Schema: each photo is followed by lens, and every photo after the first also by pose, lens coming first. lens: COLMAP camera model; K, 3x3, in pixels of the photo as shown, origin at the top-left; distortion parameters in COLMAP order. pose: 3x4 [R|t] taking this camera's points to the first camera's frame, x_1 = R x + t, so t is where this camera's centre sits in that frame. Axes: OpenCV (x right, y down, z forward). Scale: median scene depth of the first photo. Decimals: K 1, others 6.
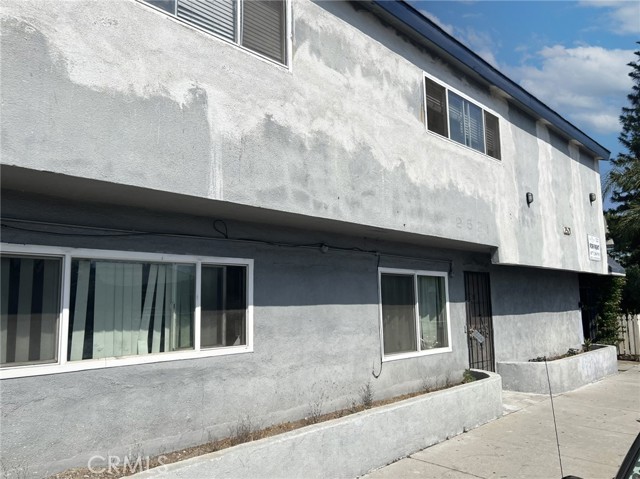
lens RADIAL K [[494.6, 0, 320.0], [0, 494.6, 239.5], [0, 0, 1]] dist [0.087986, -0.000043]
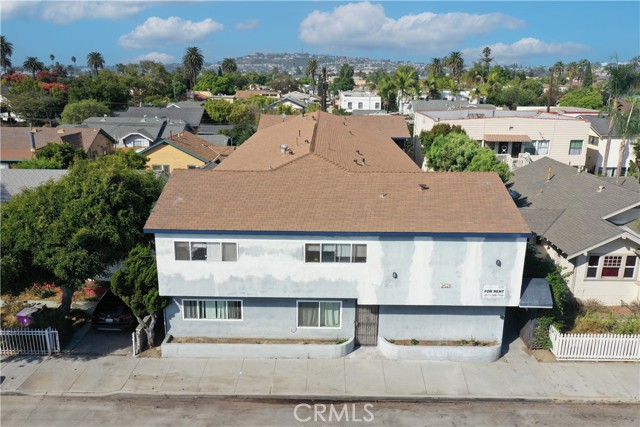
lens RADIAL K [[504.8, 0, 320.0], [0, 504.8, 213.5], [0, 0, 1]] dist [0.005240, -0.000580]
pose [[0.687032, 0.217353, -0.693357, 2.292801], [0.069093, 0.930348, 0.360108, -1.570367], [0.723334, -0.295312, 0.624162, -0.653779]]
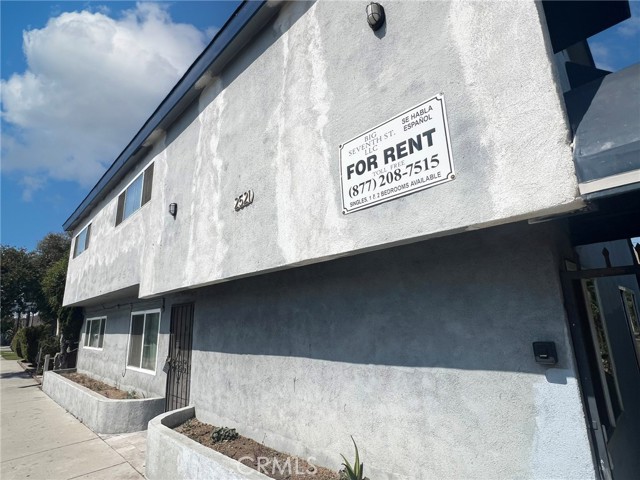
lens RADIAL K [[335.6, 0, 320.0], [0, 335.6, 240.0], [0, 0, 1]] dist [0.002883, 0.000485]
pose [[-0.027385, -0.214769, -0.976281, 1.357846], [0.164621, 0.962344, -0.216321, 0.183294], [0.985977, -0.166640, 0.009001, 1.759360]]
